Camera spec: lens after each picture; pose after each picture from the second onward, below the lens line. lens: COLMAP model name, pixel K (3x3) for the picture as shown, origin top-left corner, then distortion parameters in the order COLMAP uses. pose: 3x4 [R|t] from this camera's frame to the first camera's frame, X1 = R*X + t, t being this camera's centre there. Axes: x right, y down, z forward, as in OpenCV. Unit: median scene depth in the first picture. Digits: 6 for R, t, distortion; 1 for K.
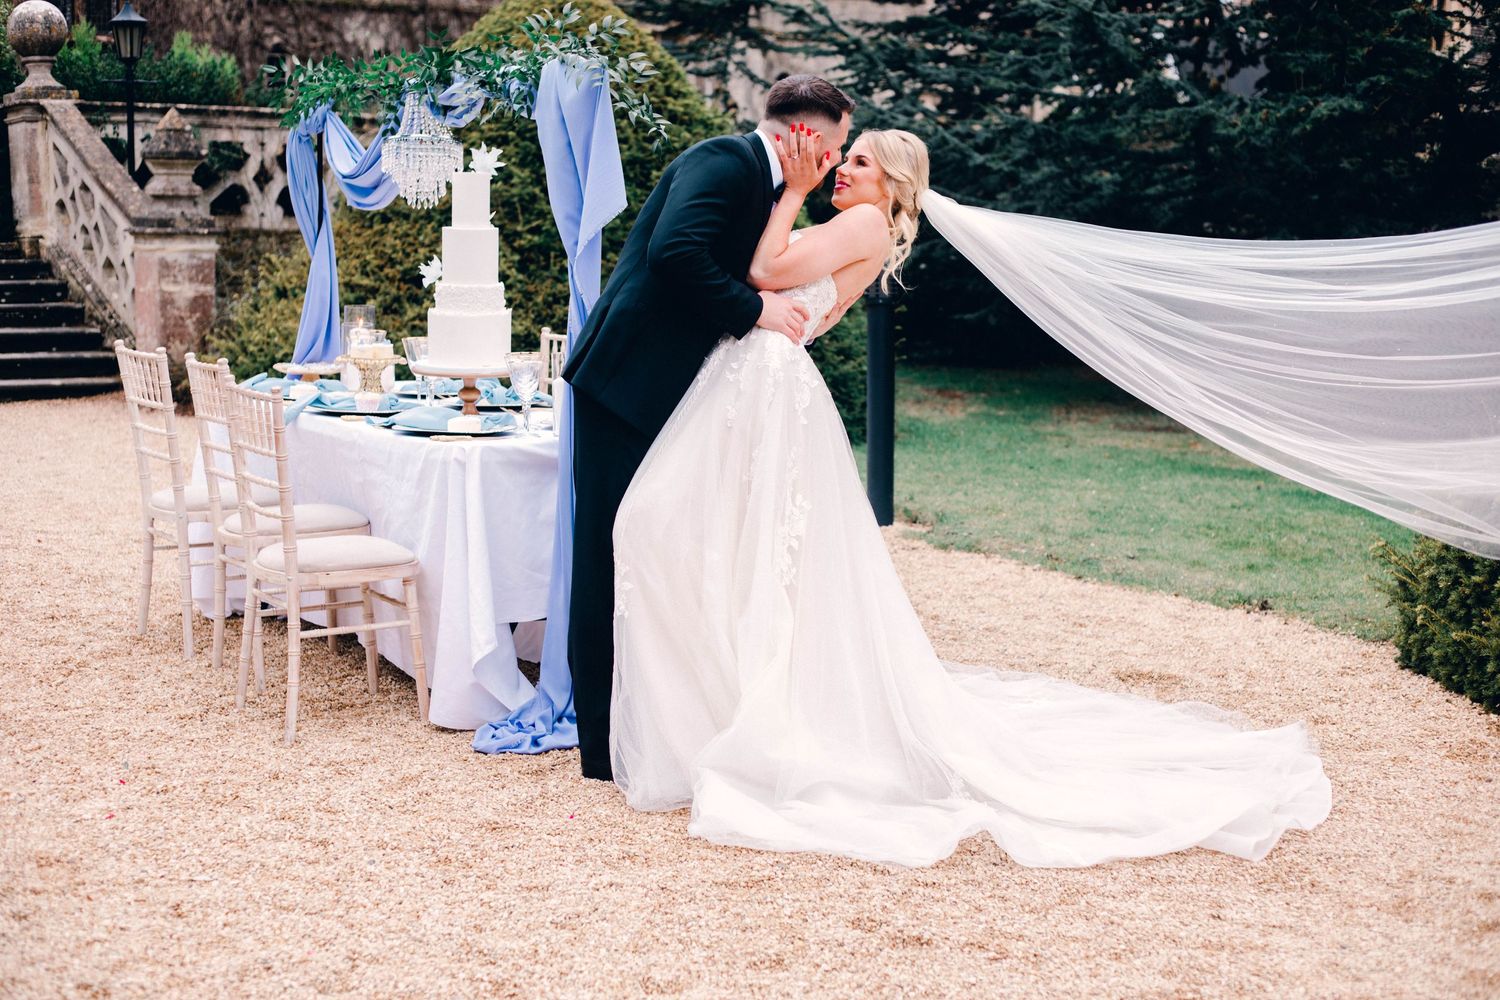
lens RADIAL K [[2135.7, 0, 750.2], [0, 2135.7, 464.6], [0, 0, 1]] dist [-0.071166, -0.020820]
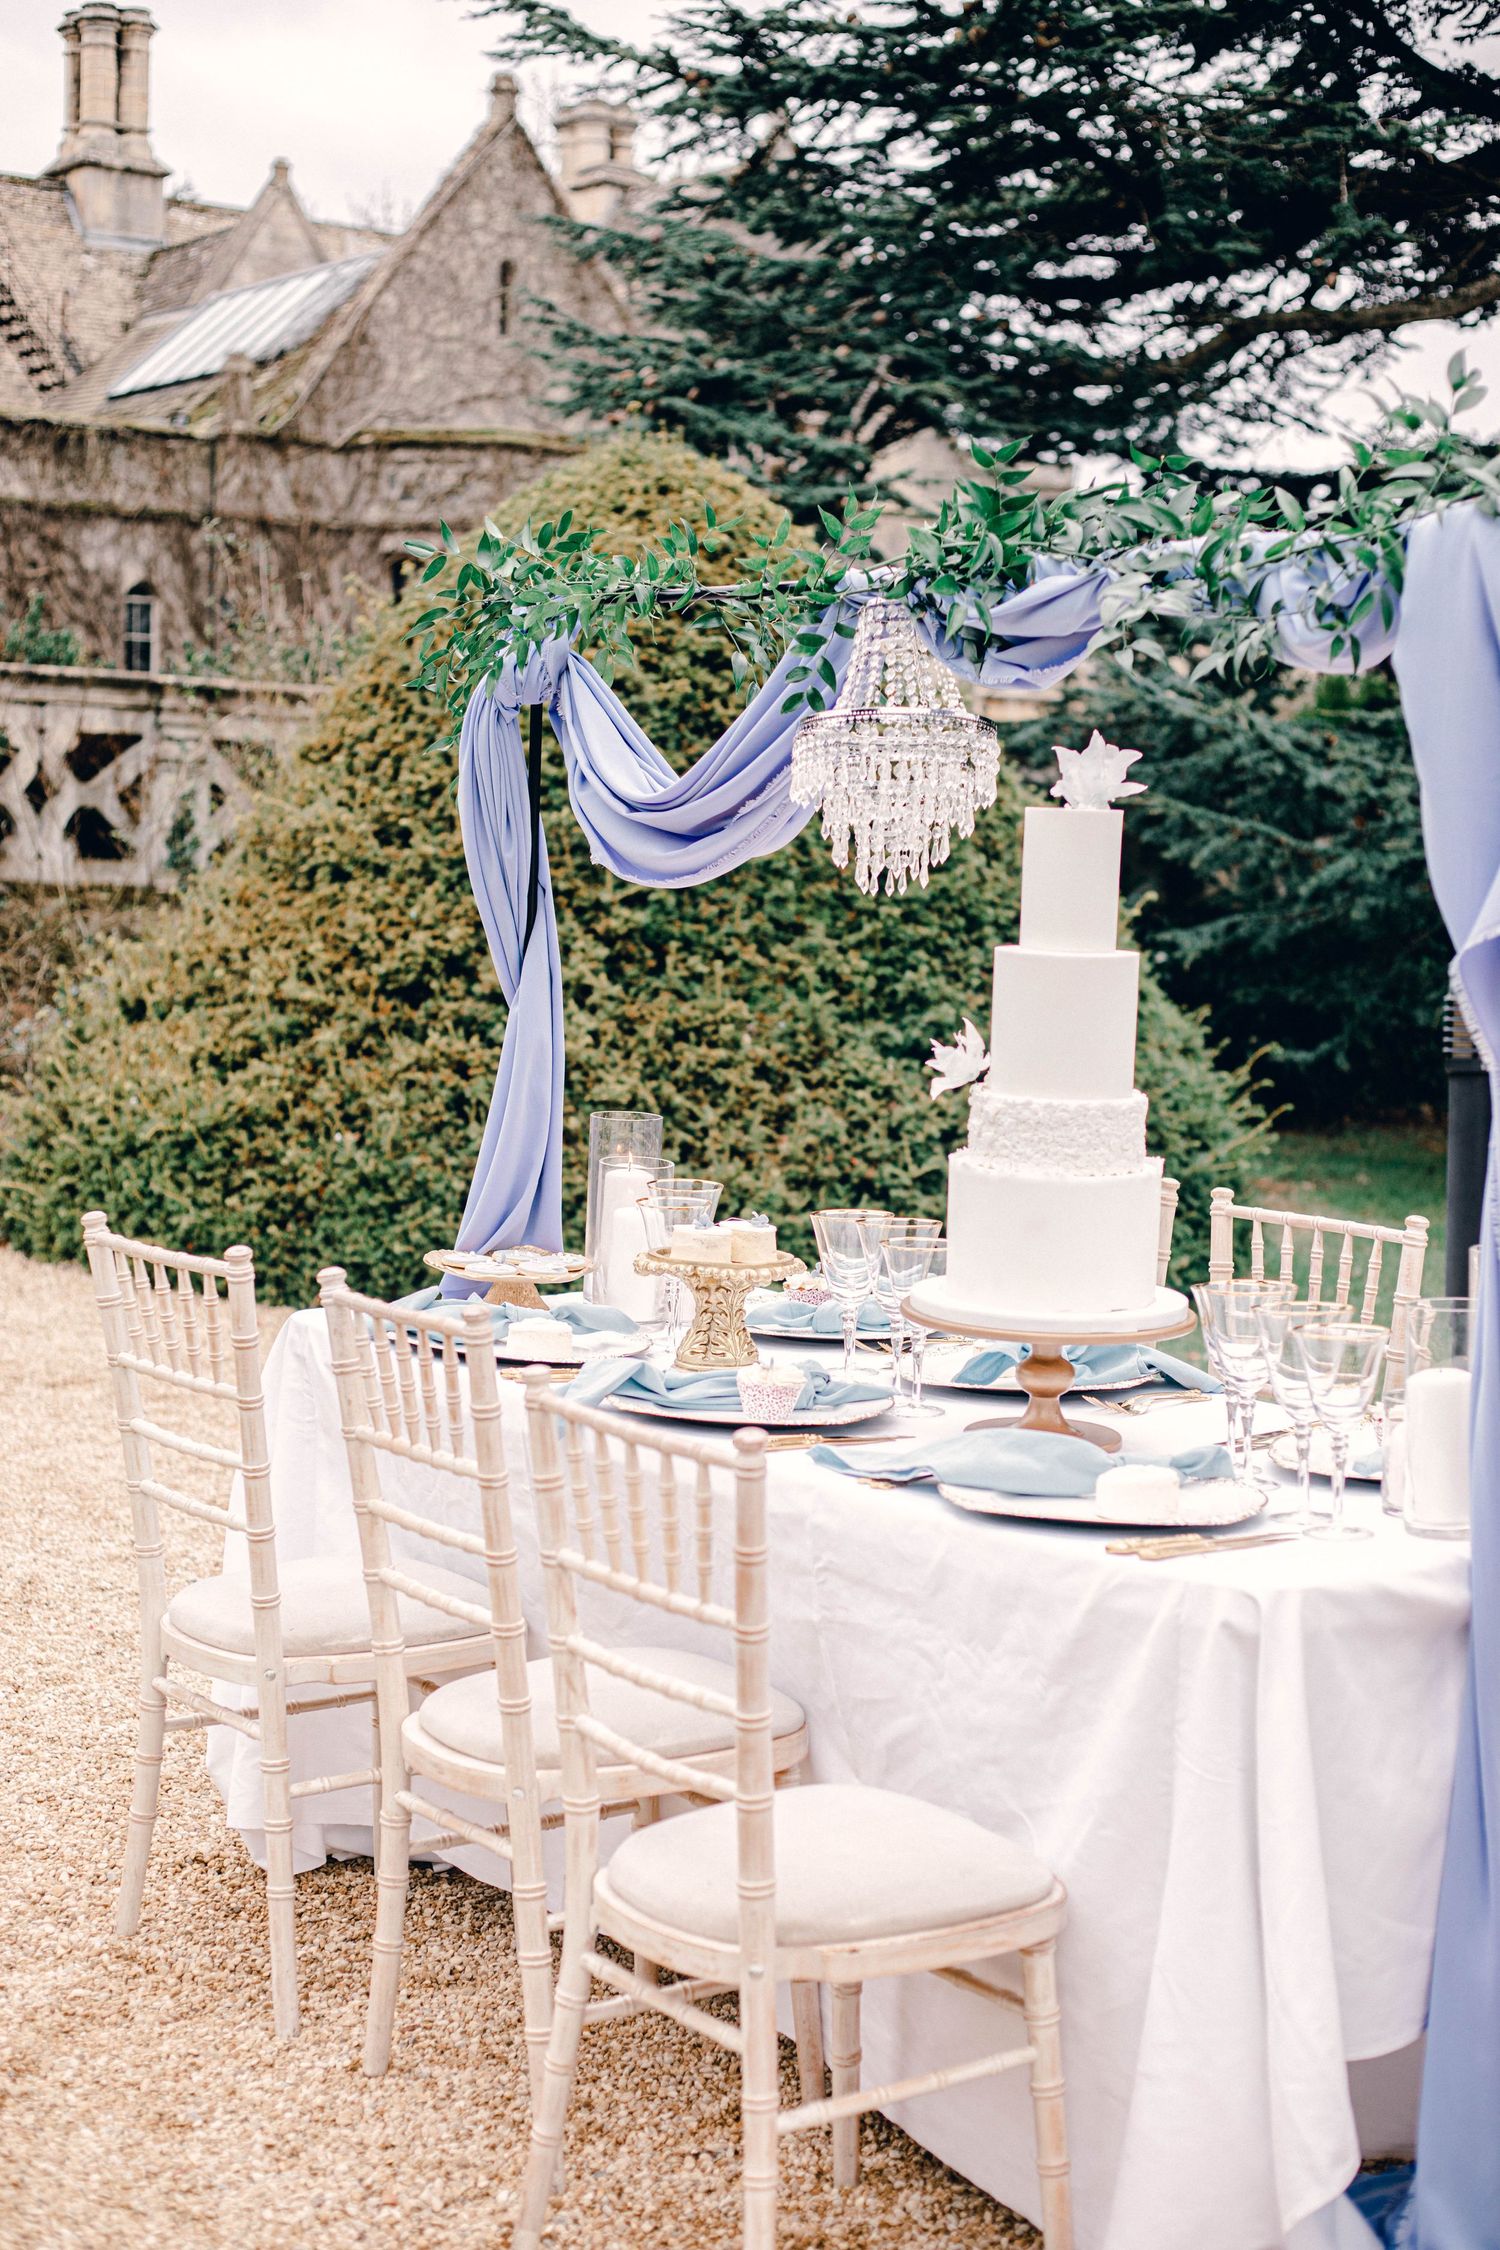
lens RADIAL K [[3203.6, 0, 750.0], [0, 3203.6, 1125.0], [0, 0, 1]] dist [-0.071166, -0.020820]
pose [[0.999054, 0.007544, 0.042836, -0.105245], [-0.006245, 0.999519, -0.030381, -0.030280], [-0.043044, 0.030084, 0.998620, 0.208423]]
